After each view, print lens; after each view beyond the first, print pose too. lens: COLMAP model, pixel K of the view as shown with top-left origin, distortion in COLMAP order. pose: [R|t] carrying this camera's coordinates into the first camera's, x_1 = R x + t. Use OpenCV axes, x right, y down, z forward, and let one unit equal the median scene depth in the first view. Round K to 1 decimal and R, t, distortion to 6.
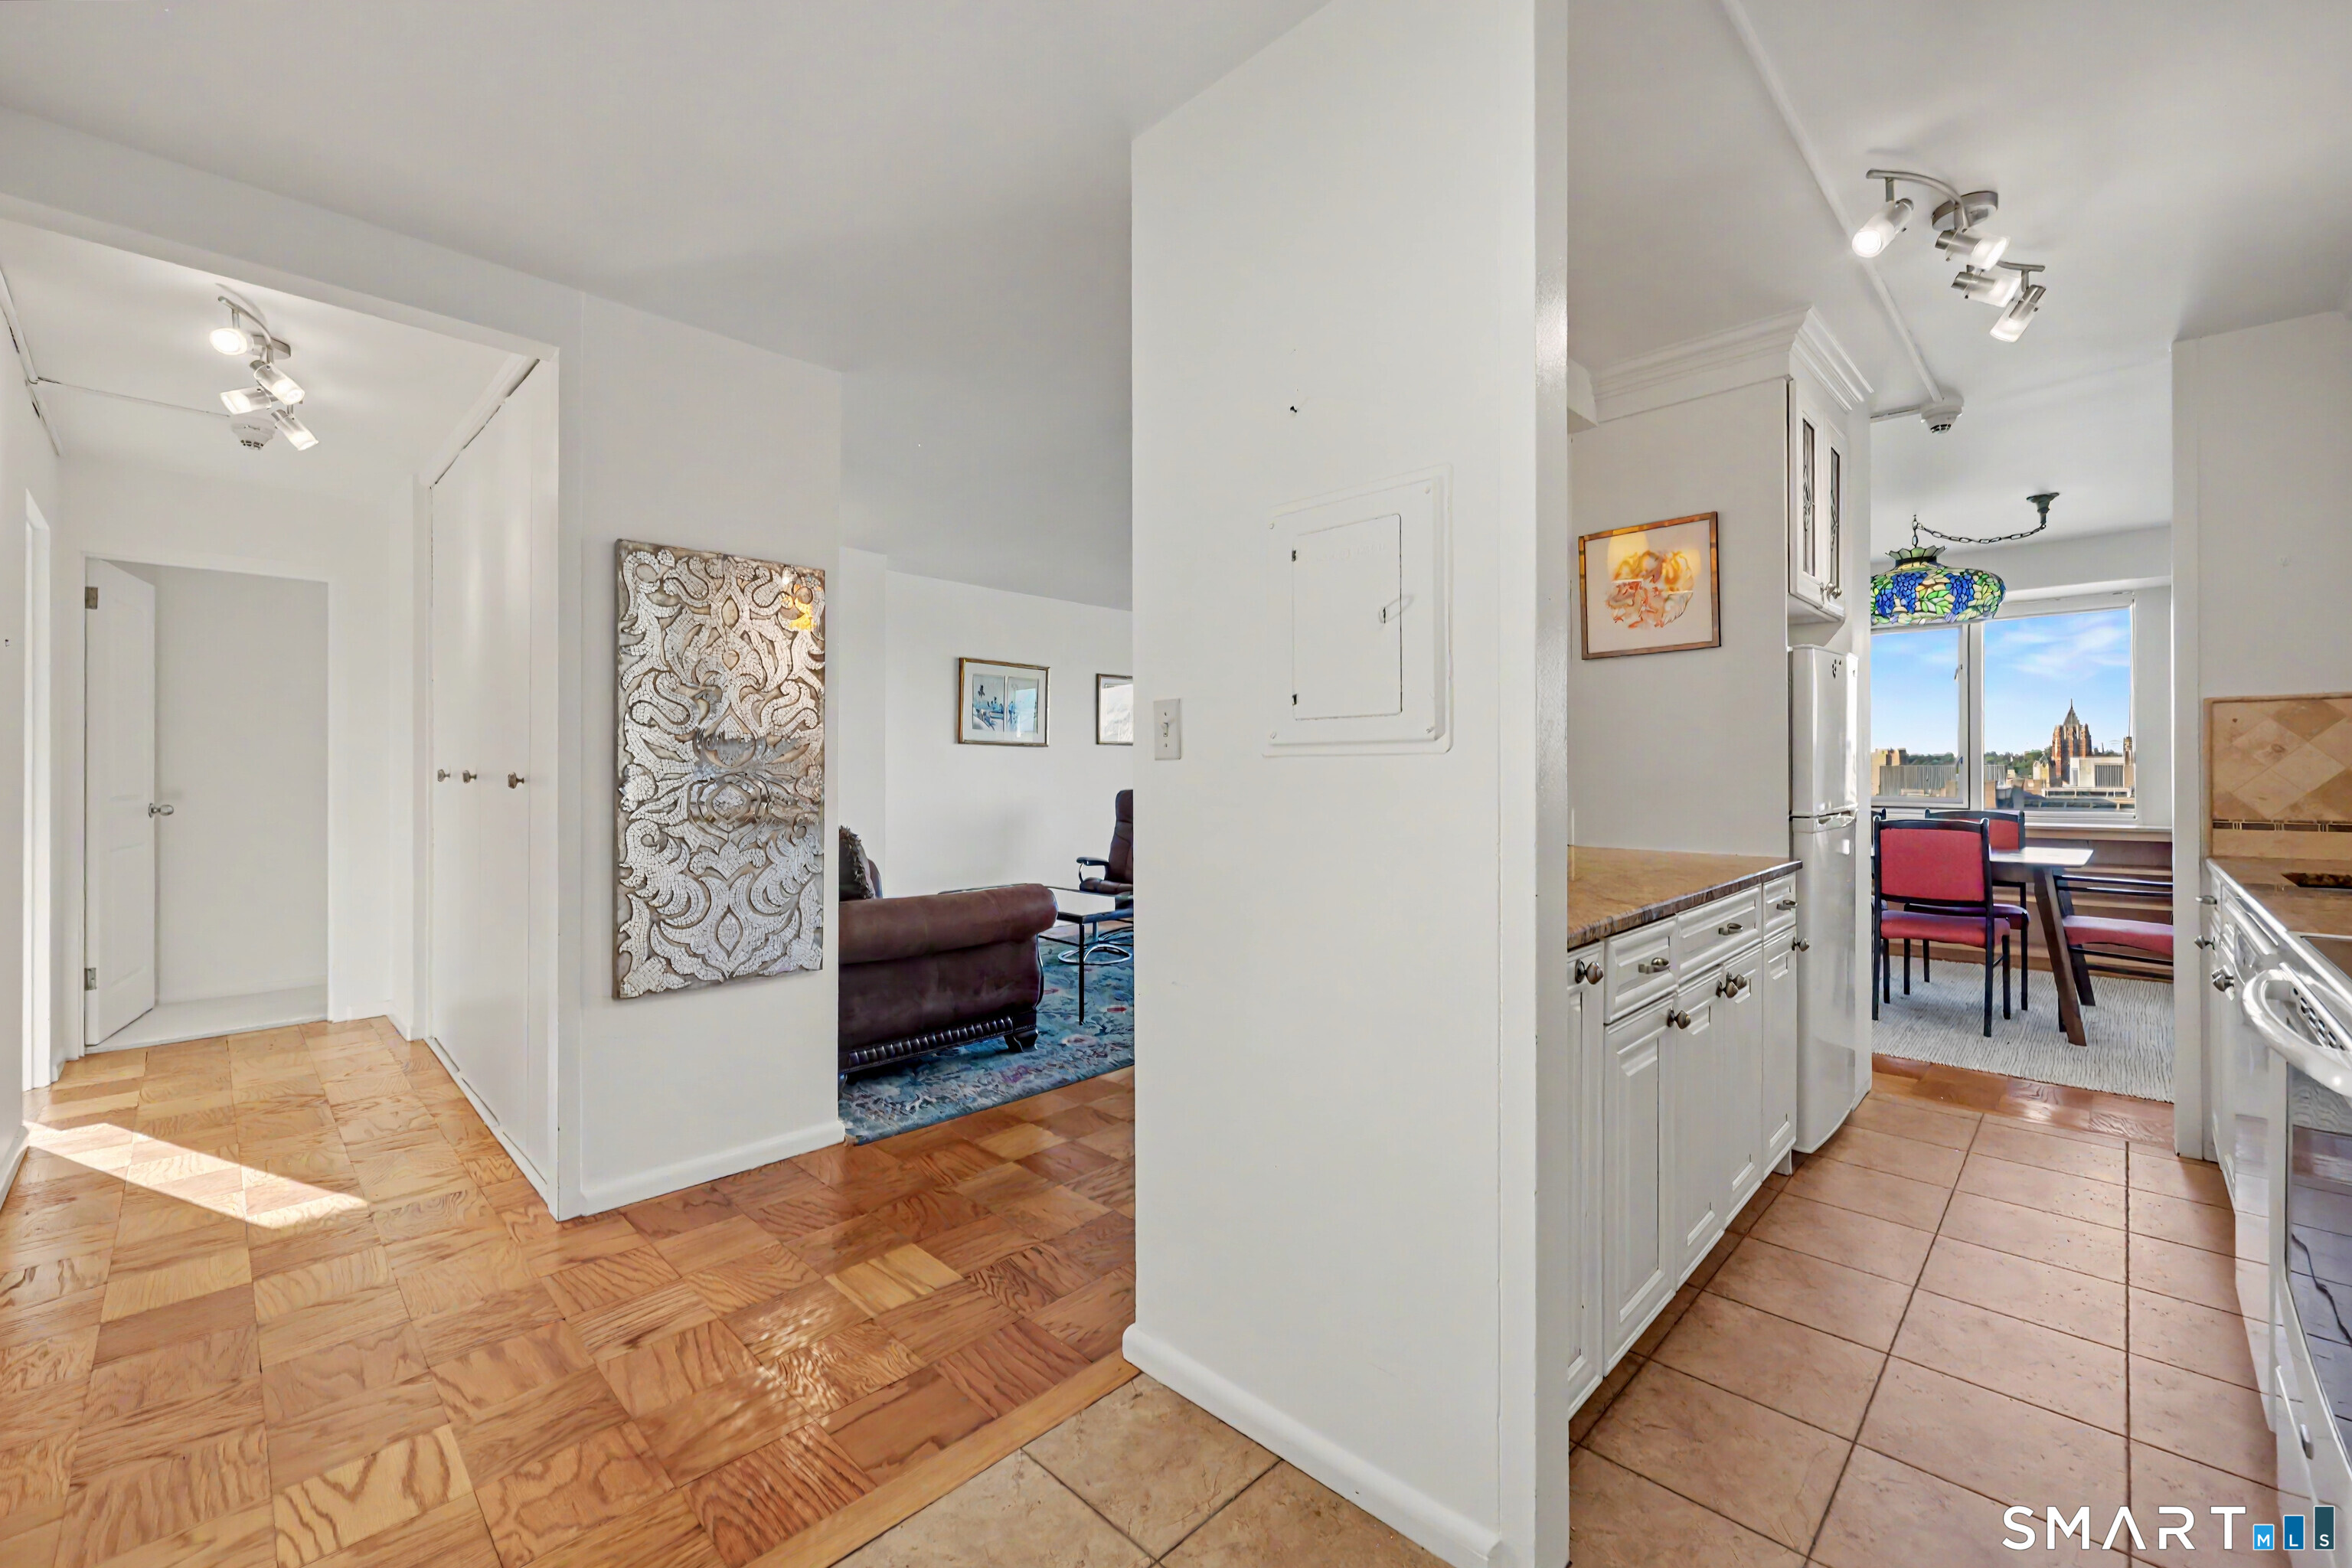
lens RADIAL K [[957.3, 0, 1181.3], [0, 957.3, 769.6], [0, 0, 1]] dist [-0.000433, 0.000146]
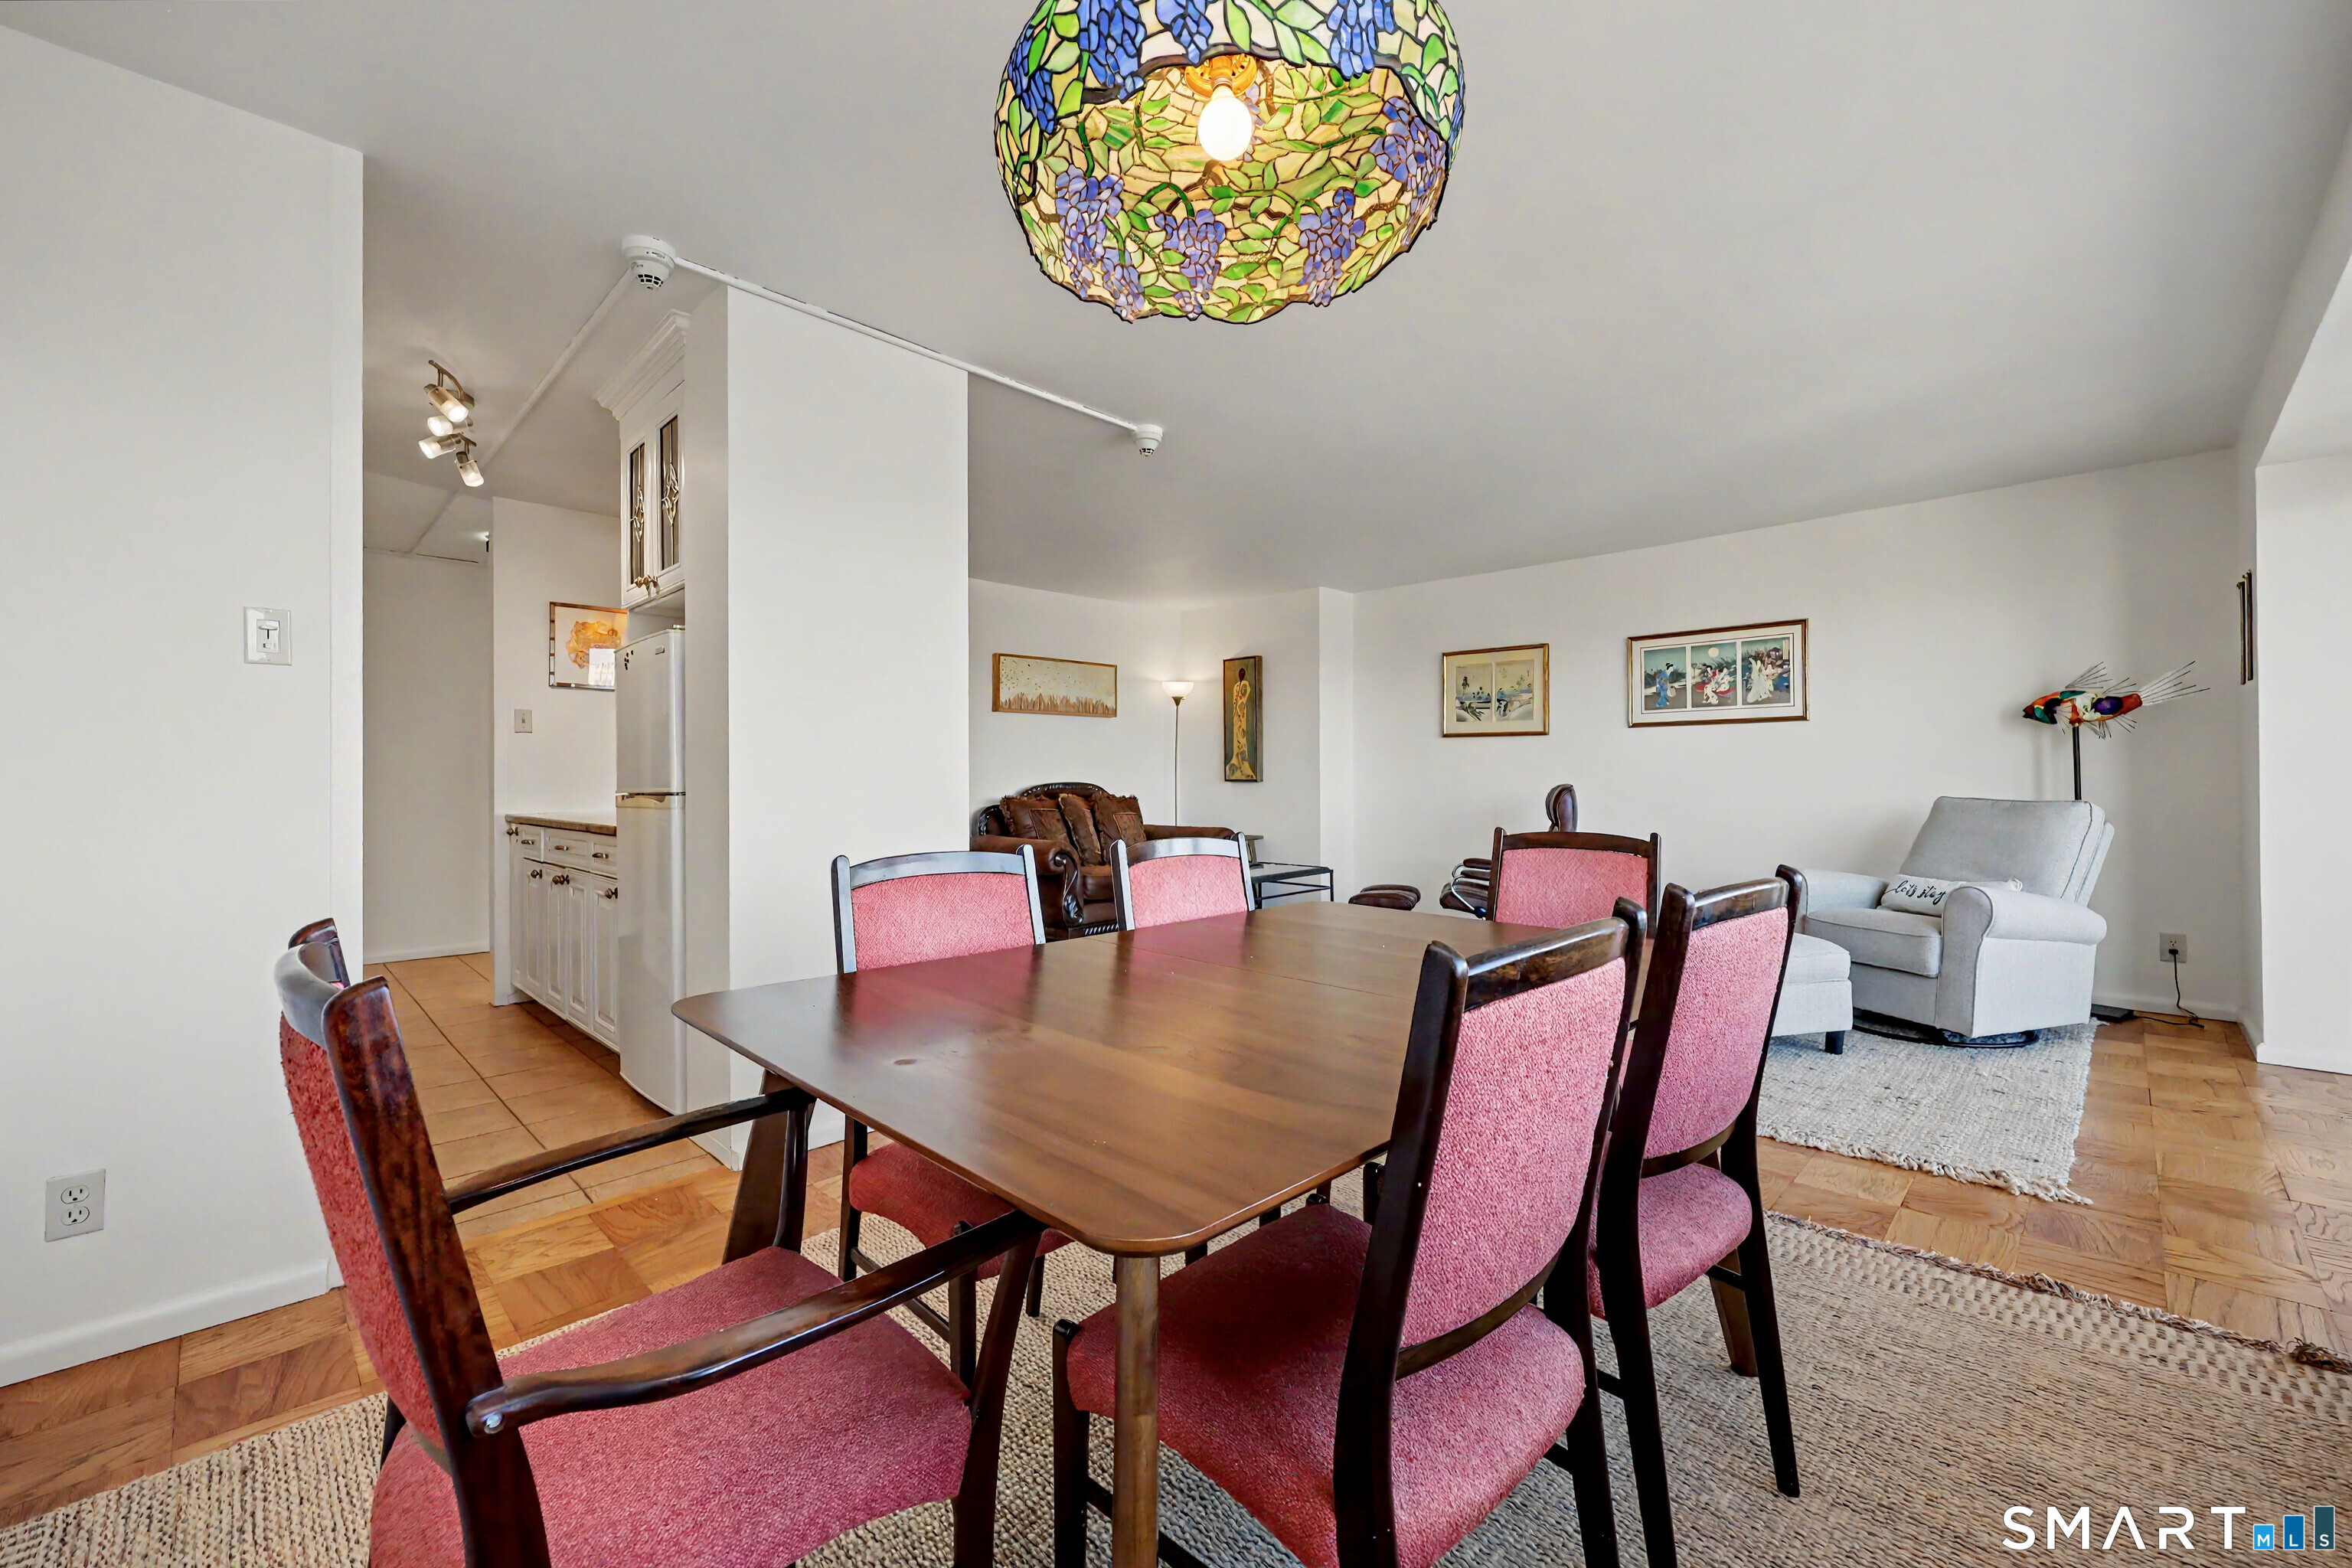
lens RADIAL K [[957.3, 0, 1181.3], [0, 957.3, 769.6], [0, 0, 1]] dist [-0.000433, 0.000146]
pose [[0.001456, -0.005437, -0.999984, 0.776494], [0.002329, 0.999983, -0.005434, 0.012080], [0.999996, -0.002321, 0.001468, 0.707956]]
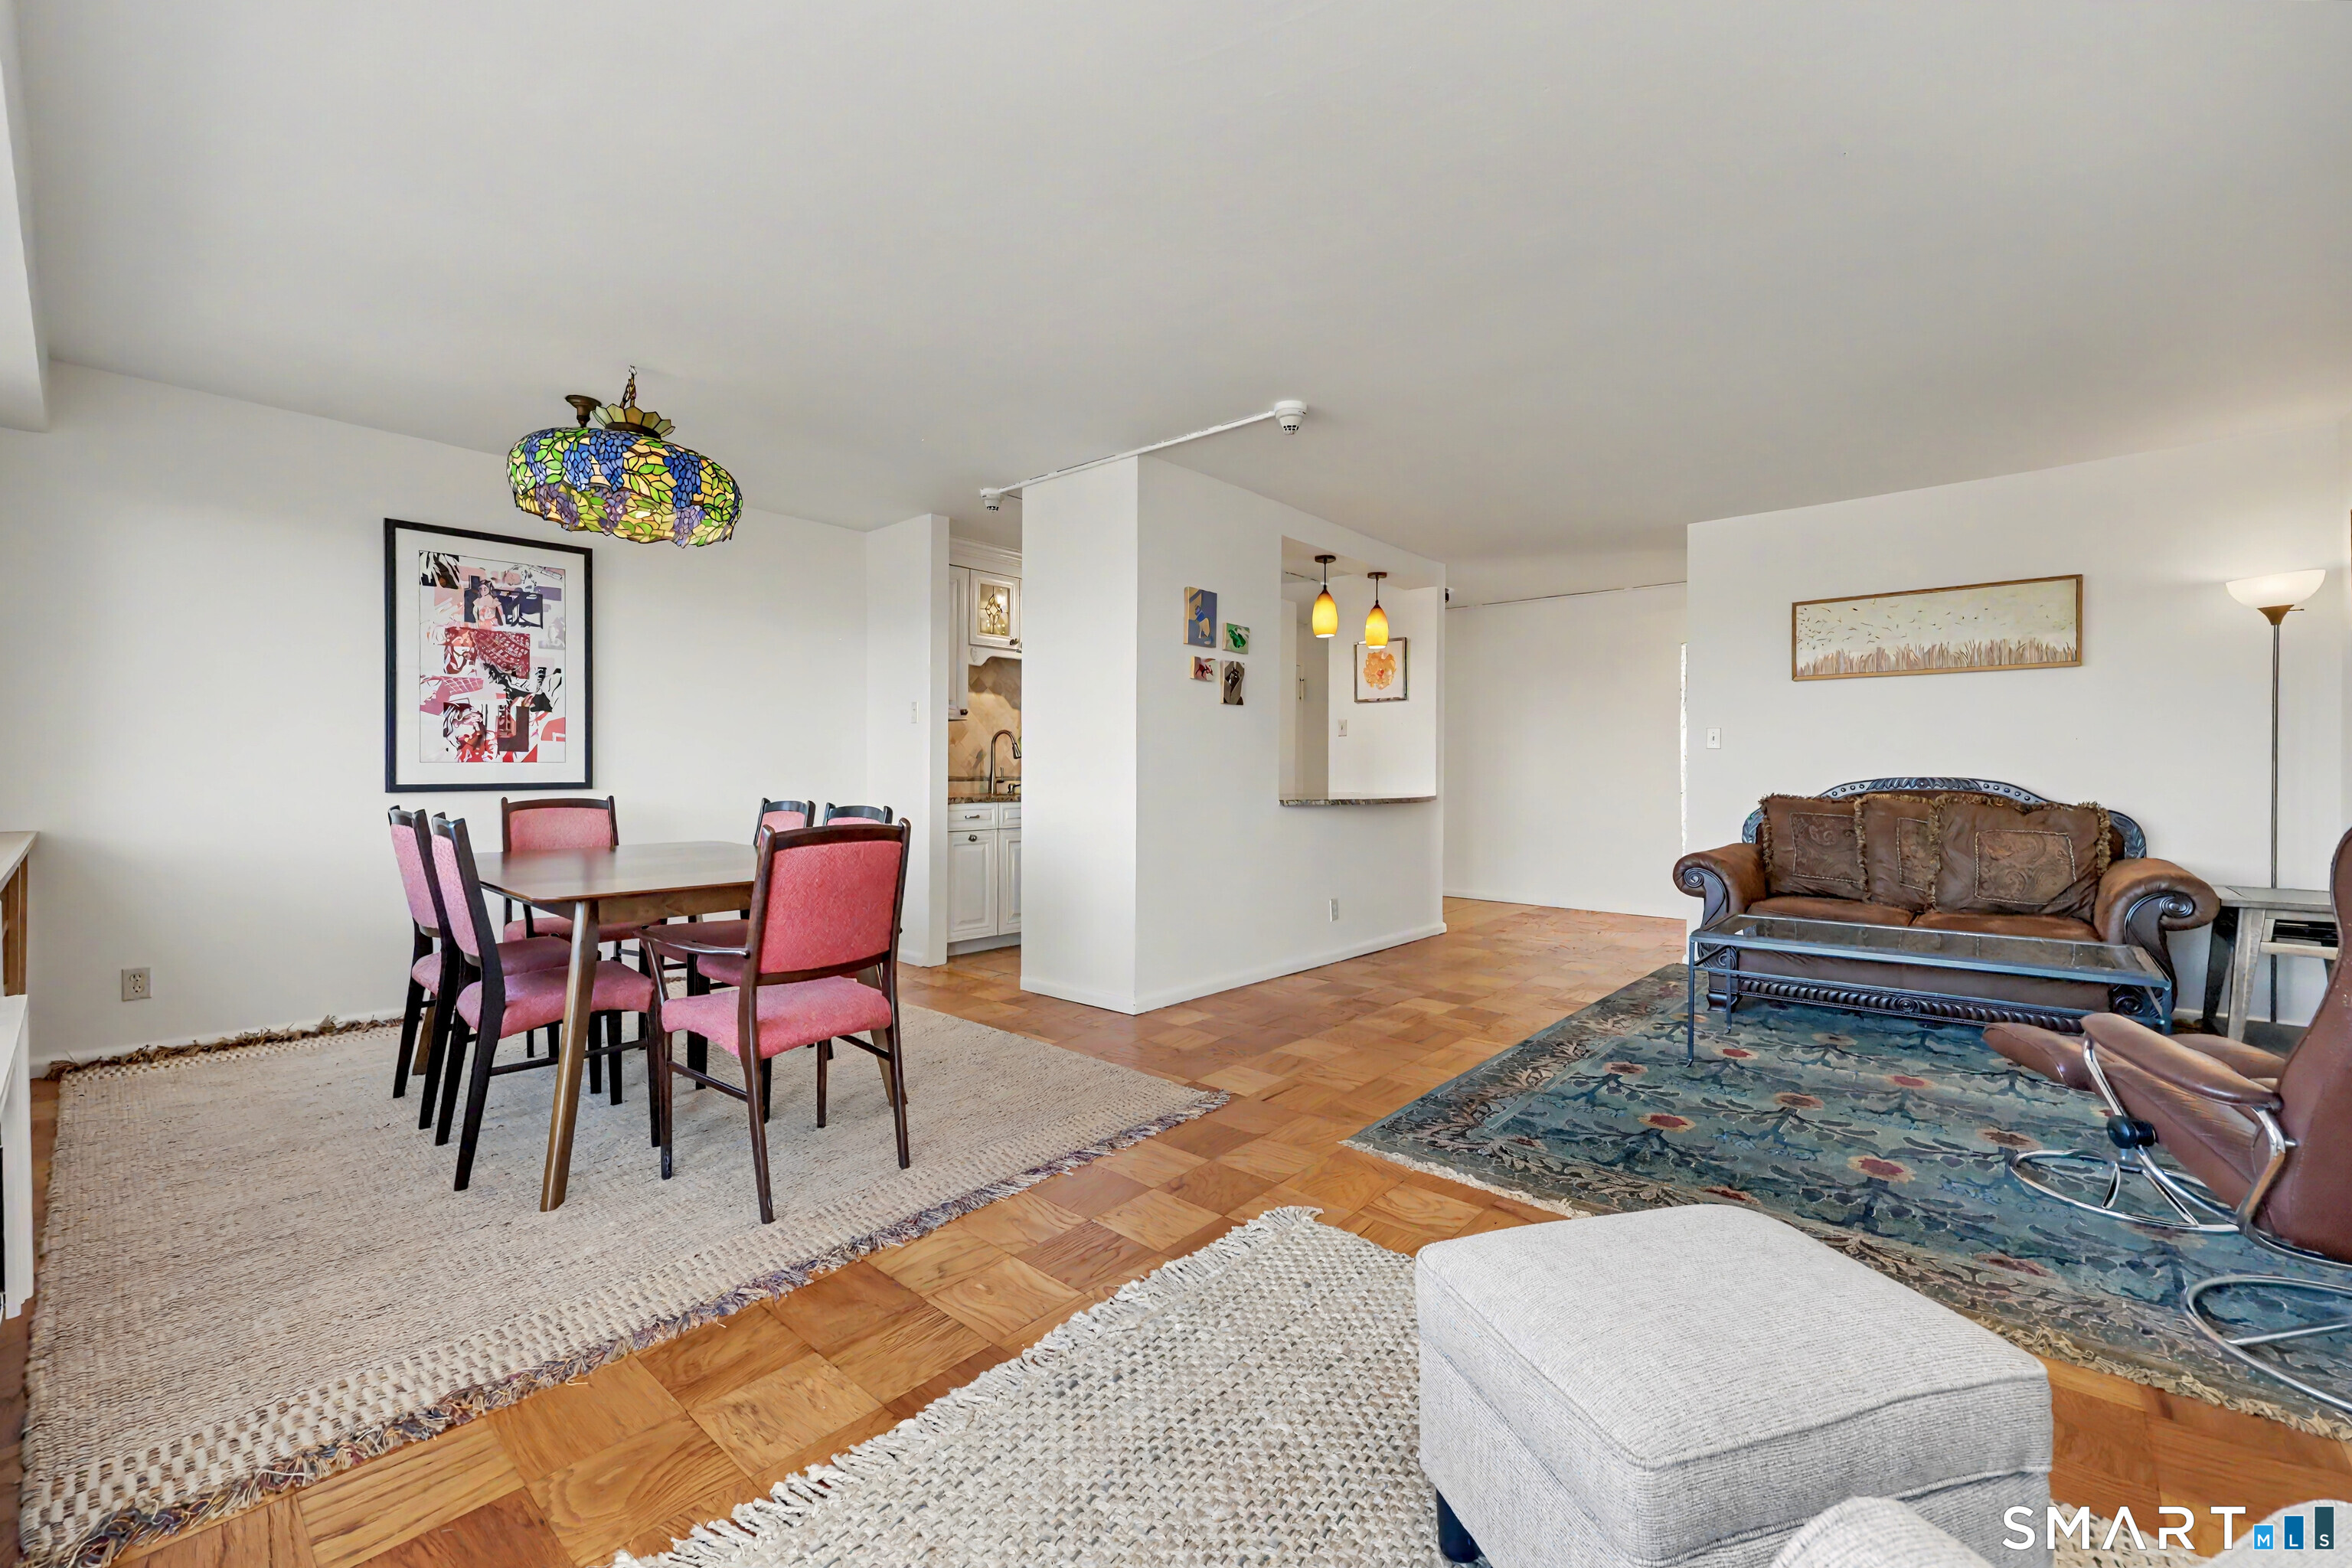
lens RADIAL K [[957.3, 0, 1181.3], [0, 957.3, 769.6], [0, 0, 1]] dist [-0.000433, 0.000146]
pose [[-0.998294, 0.000610, -0.058392, 0.301964], [0.000413, 0.999994, 0.003373, 0.011801], [0.058393, 0.003344, -0.998288, 1.230307]]
